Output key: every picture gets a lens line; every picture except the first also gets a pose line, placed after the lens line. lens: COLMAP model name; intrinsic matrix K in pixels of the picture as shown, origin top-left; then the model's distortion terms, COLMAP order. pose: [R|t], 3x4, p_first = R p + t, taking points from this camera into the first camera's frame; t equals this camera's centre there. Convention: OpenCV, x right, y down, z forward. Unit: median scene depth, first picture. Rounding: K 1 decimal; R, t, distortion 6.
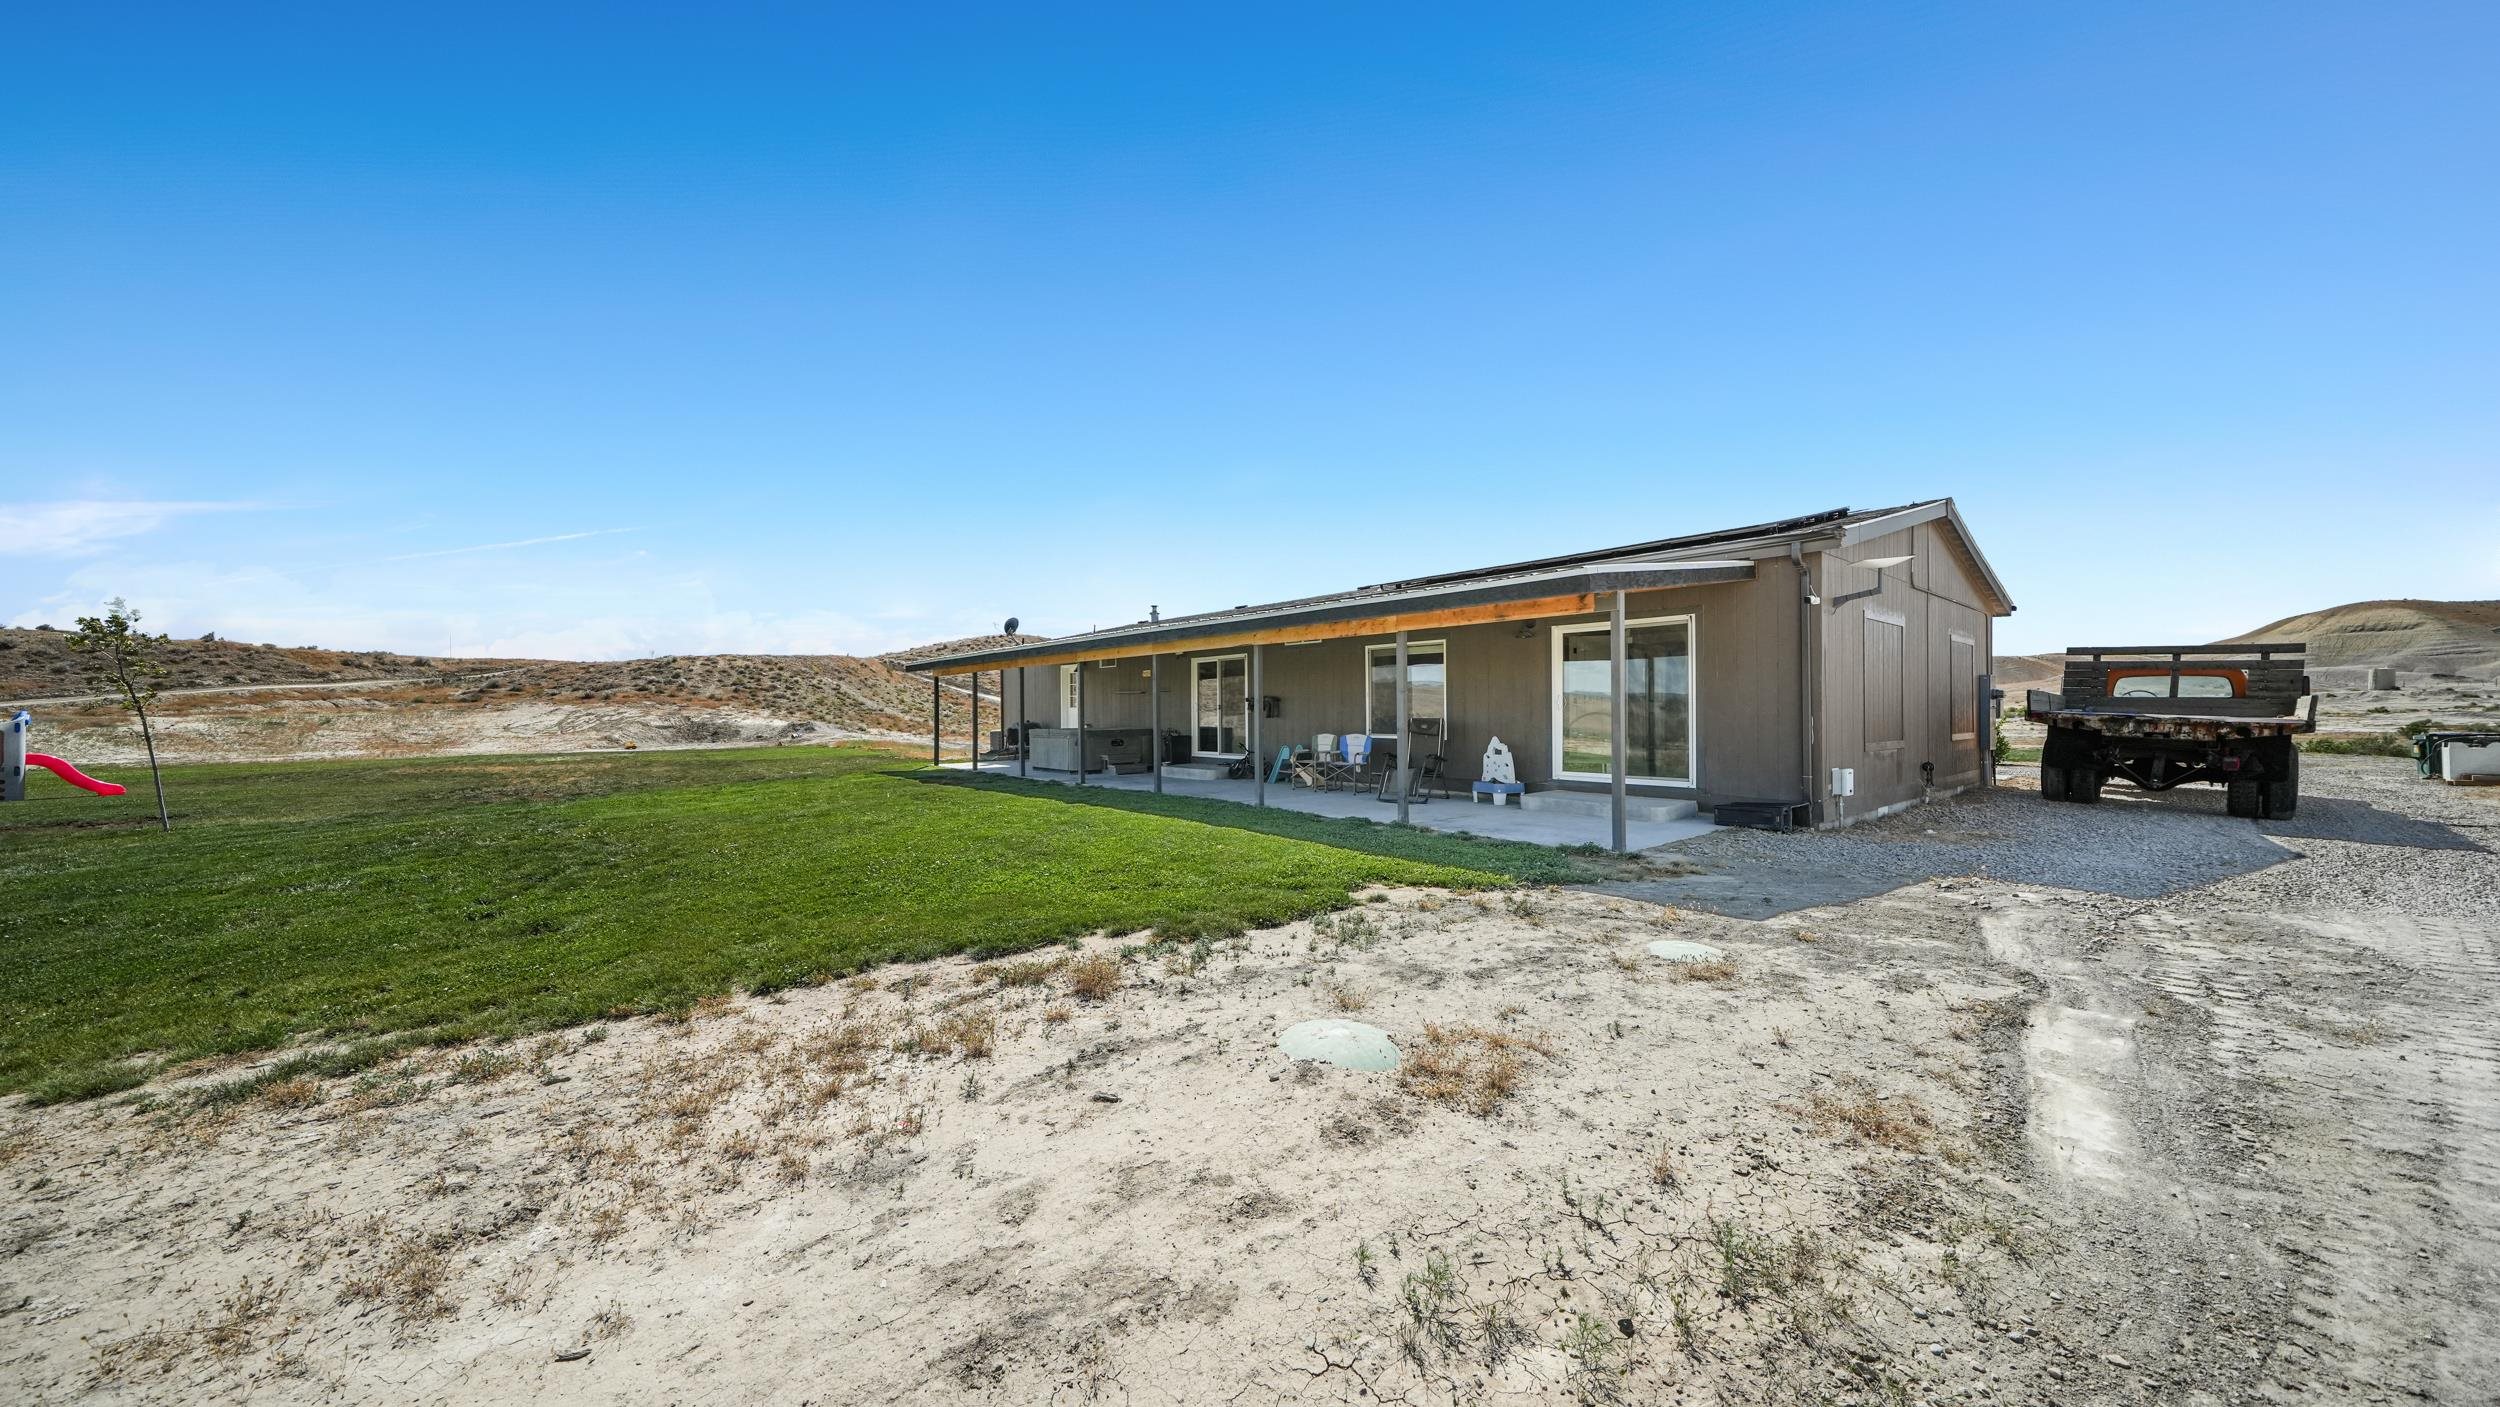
lens RADIAL K [[848.2, 0, 1251.5], [0, 848.2, 711.1], [0, 0, 1]] dist [-0.001083, -0.000046]
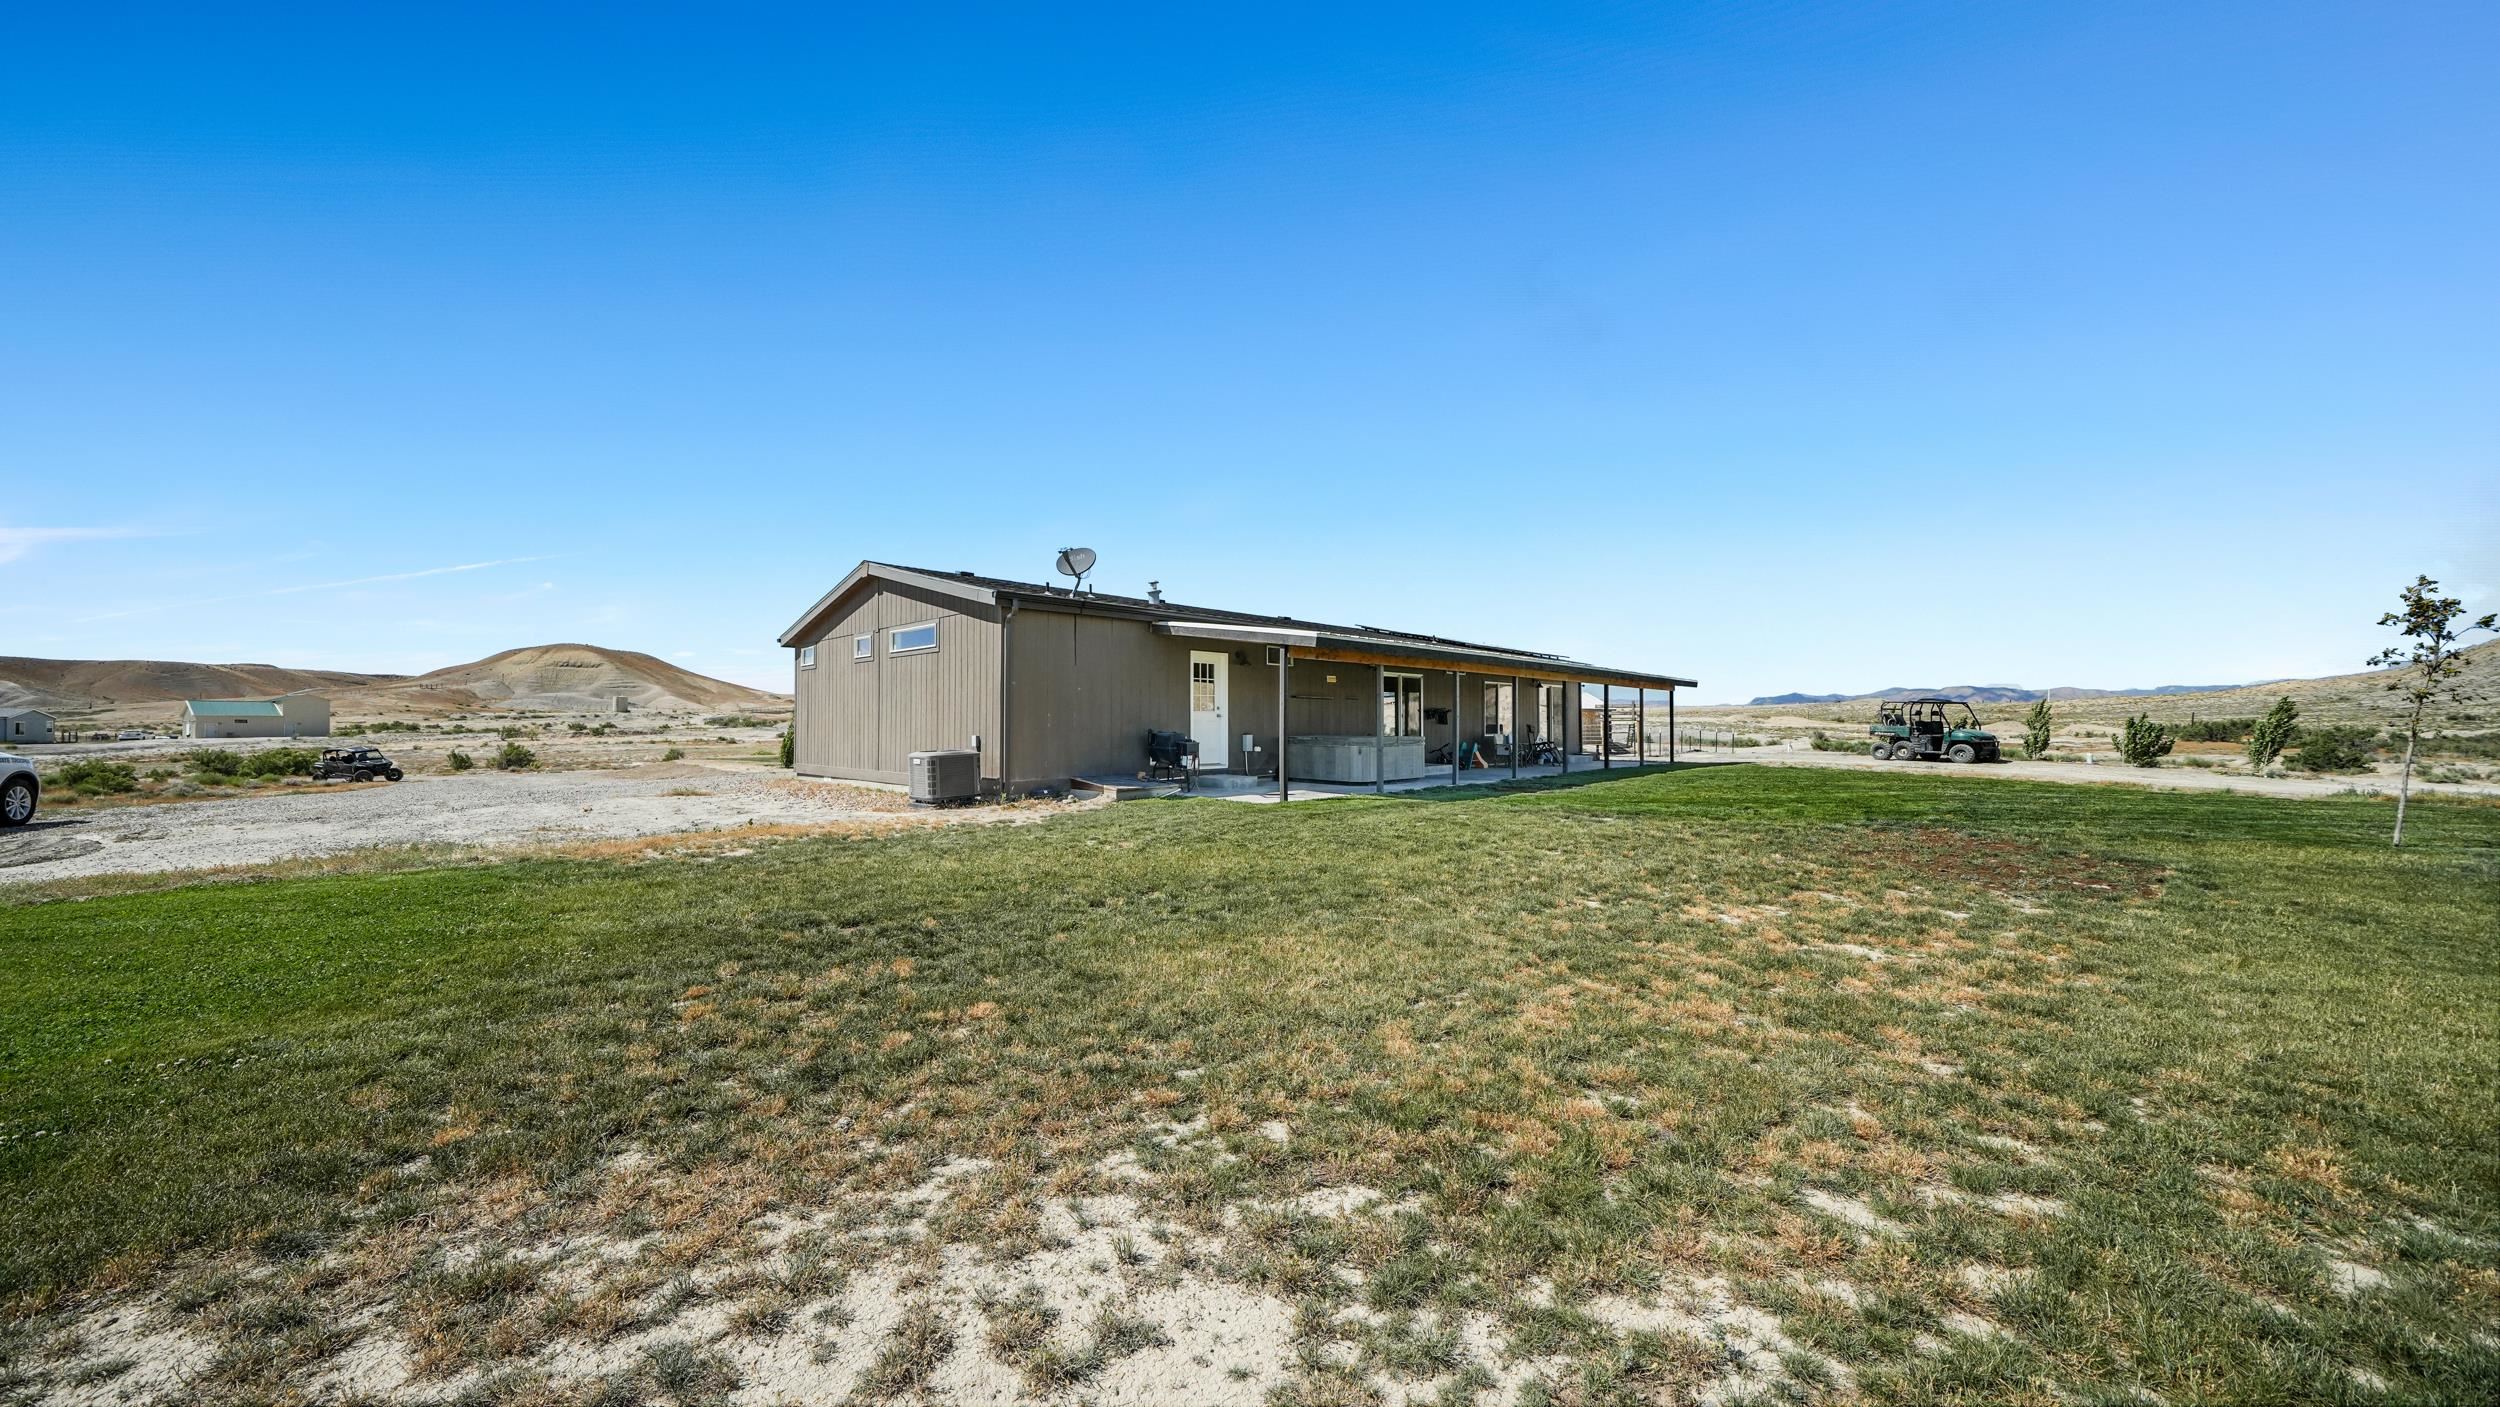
lens RADIAL K [[848.2, 0, 1251.5], [0, 848.2, 711.1], [0, 0, 1]] dist [-0.001083, -0.000046]
pose [[-0.148963, 0.015378, 0.988723, -0.881341], [0.006910, 0.999871, -0.014510, 0.003862], [-0.988819, 0.004670, -0.149050, 1.028640]]
